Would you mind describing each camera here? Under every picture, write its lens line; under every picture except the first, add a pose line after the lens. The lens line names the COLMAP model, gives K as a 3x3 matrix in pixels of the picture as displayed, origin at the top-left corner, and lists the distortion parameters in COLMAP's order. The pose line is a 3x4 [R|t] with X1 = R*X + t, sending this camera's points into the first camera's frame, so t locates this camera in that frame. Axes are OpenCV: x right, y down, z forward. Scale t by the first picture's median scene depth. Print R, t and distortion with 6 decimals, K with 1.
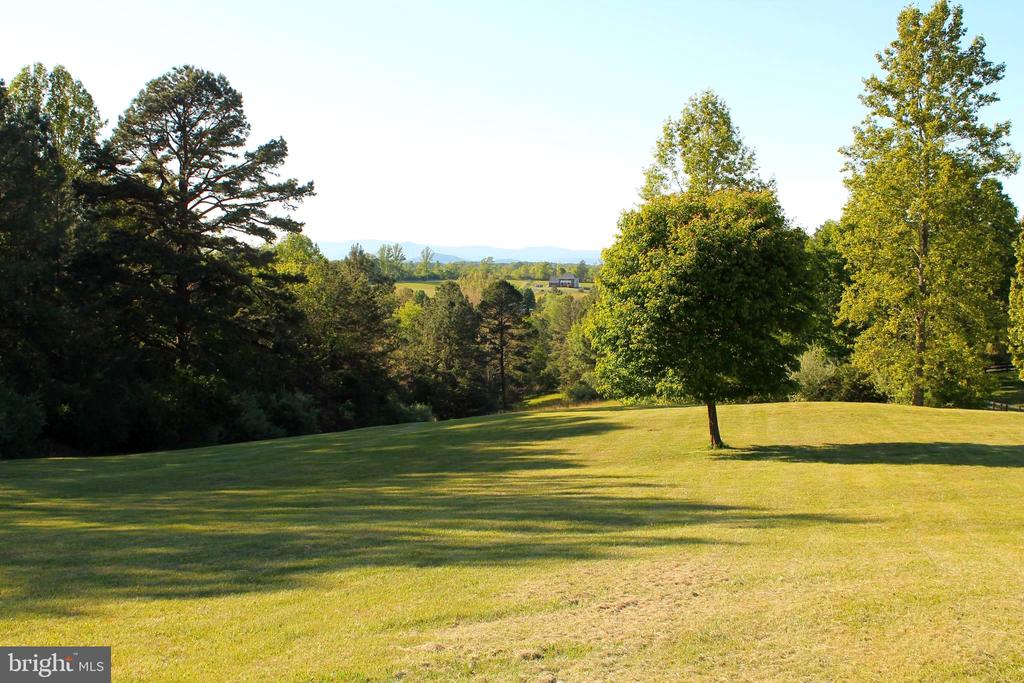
lens RADIAL K [[1326.7, 0, 508.7], [0, 1326.7, 343.8], [0, 0, 1]] dist [-0.054437, 0.000000]
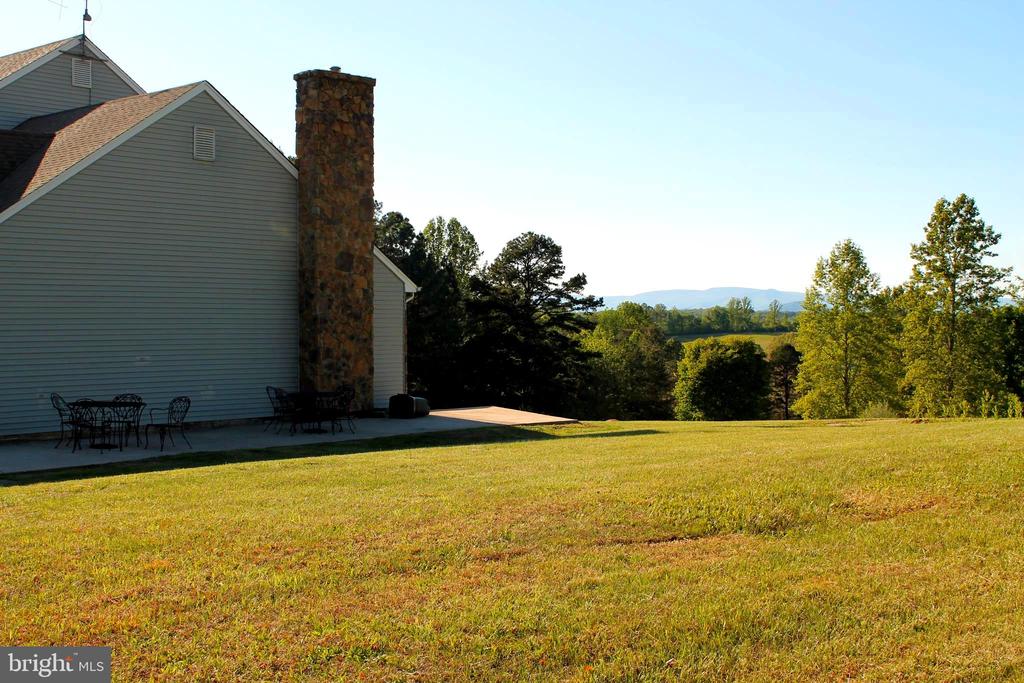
lens RADIAL K [[1326.7, 0, 511.4], [0, 1326.7, 334.6], [0, 0, 1]] dist [-0.054437, 0.000000]
pose [[0.964214, 0.002788, -0.265112, 0.132939], [-0.014176, 0.999057, -0.041049, -0.004053], [0.264747, 0.043338, 0.963343, -0.461161]]
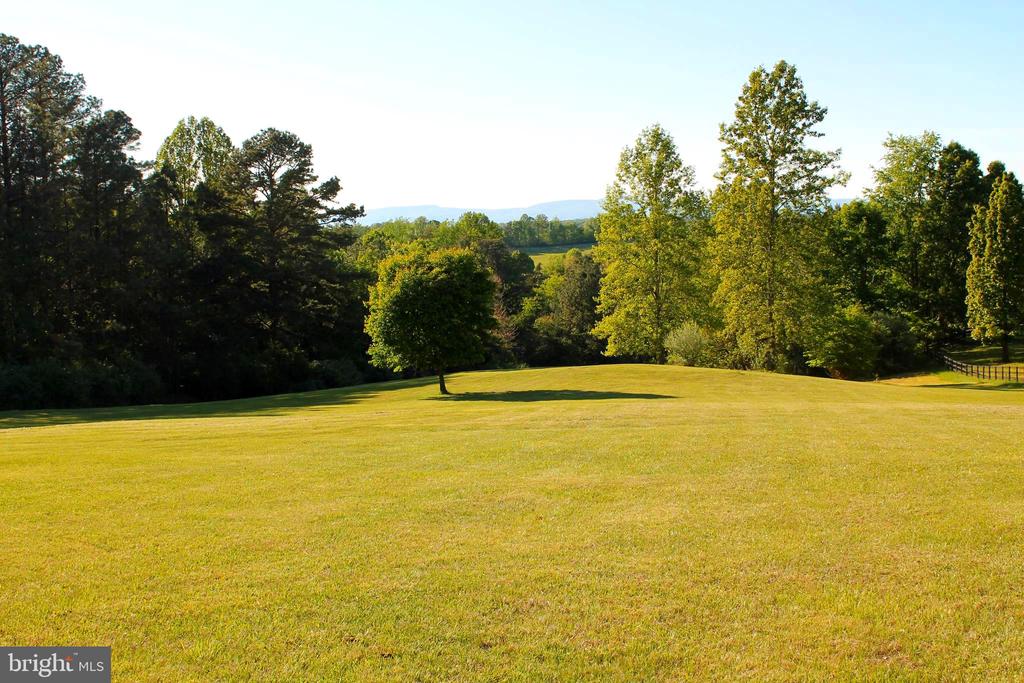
lens RADIAL K [[1326.7, 0, 516.1], [0, 1326.7, 337.4], [0, 0, 1]] dist [-0.054437, 0.000000]
pose [[0.982014, -0.019388, -0.187813, 0.188136], [0.024688, 0.999359, 0.025921, -0.012968], [0.187190, -0.030091, 0.981863, -0.231834]]
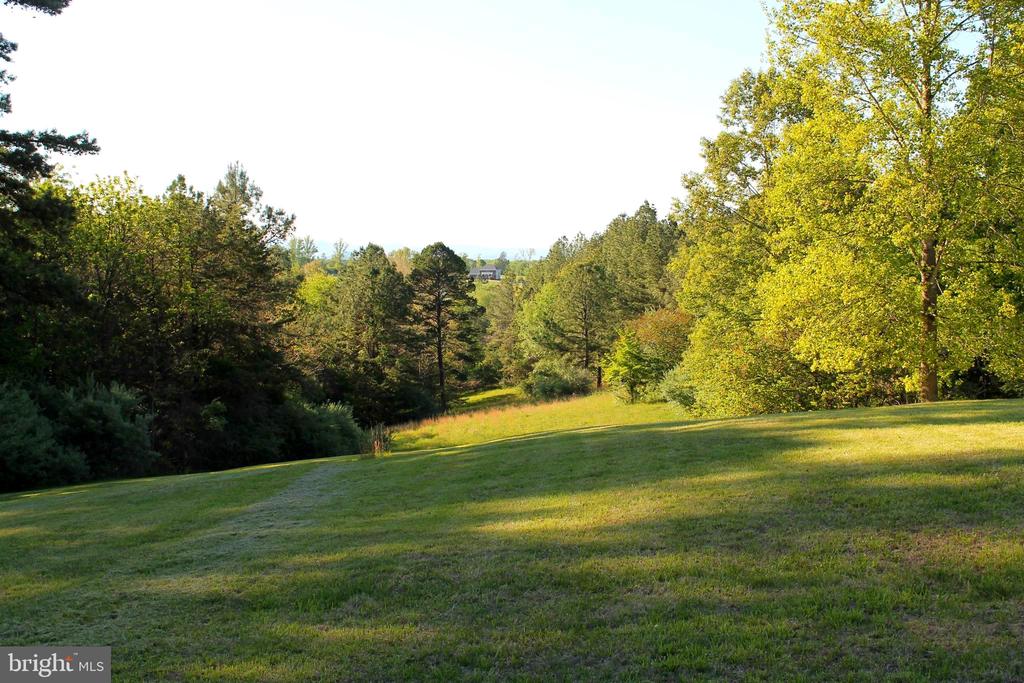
lens RADIAL K [[1326.7, 0, 510.9], [0, 1326.7, 341.4], [0, 0, 1]] dist [-0.054437, 0.000000]
pose [[0.997768, -0.009198, 0.066142, -0.026552], [0.009219, 0.999958, -0.000004, 0.017914], [-0.066139, 0.000614, 0.997810, 0.392989]]
